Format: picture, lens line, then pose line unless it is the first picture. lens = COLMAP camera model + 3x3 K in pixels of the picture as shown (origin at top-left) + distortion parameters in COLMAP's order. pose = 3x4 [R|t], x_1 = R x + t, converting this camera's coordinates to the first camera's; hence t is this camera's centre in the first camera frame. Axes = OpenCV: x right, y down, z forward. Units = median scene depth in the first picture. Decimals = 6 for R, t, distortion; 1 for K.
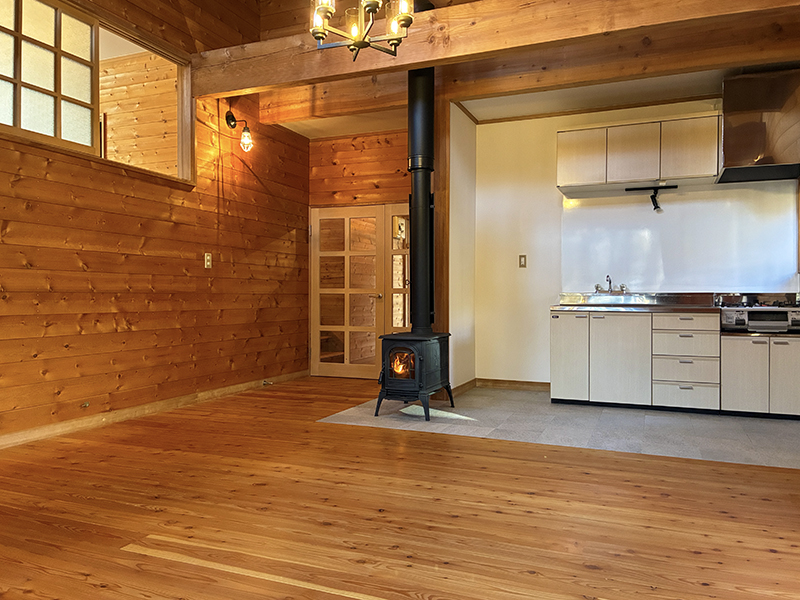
lens RADIAL K [[618.4, 0, 400.0], [0, 618.4, 300.0], [0, 0, 1]] dist [0.026331, -0.004256]
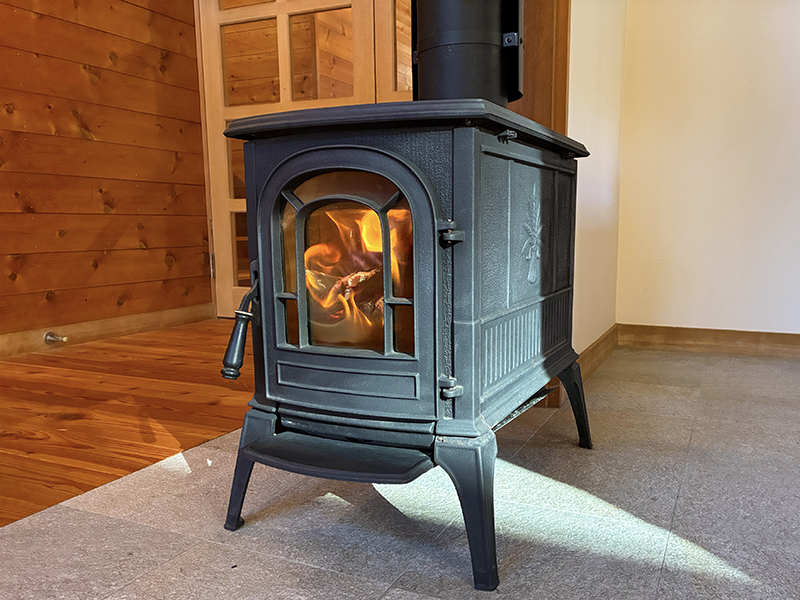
lens RADIAL K [[599.0, 0, 400.0], [0, 599.0, 300.0], [0, 0, 1]] dist [0.077604, -0.103935]
pose [[0.994357, -0.003825, -0.106014, 0.036382], [0.014743, 0.994634, 0.102397, 0.090841], [0.105053, -0.103382, 0.989078, 0.788936]]
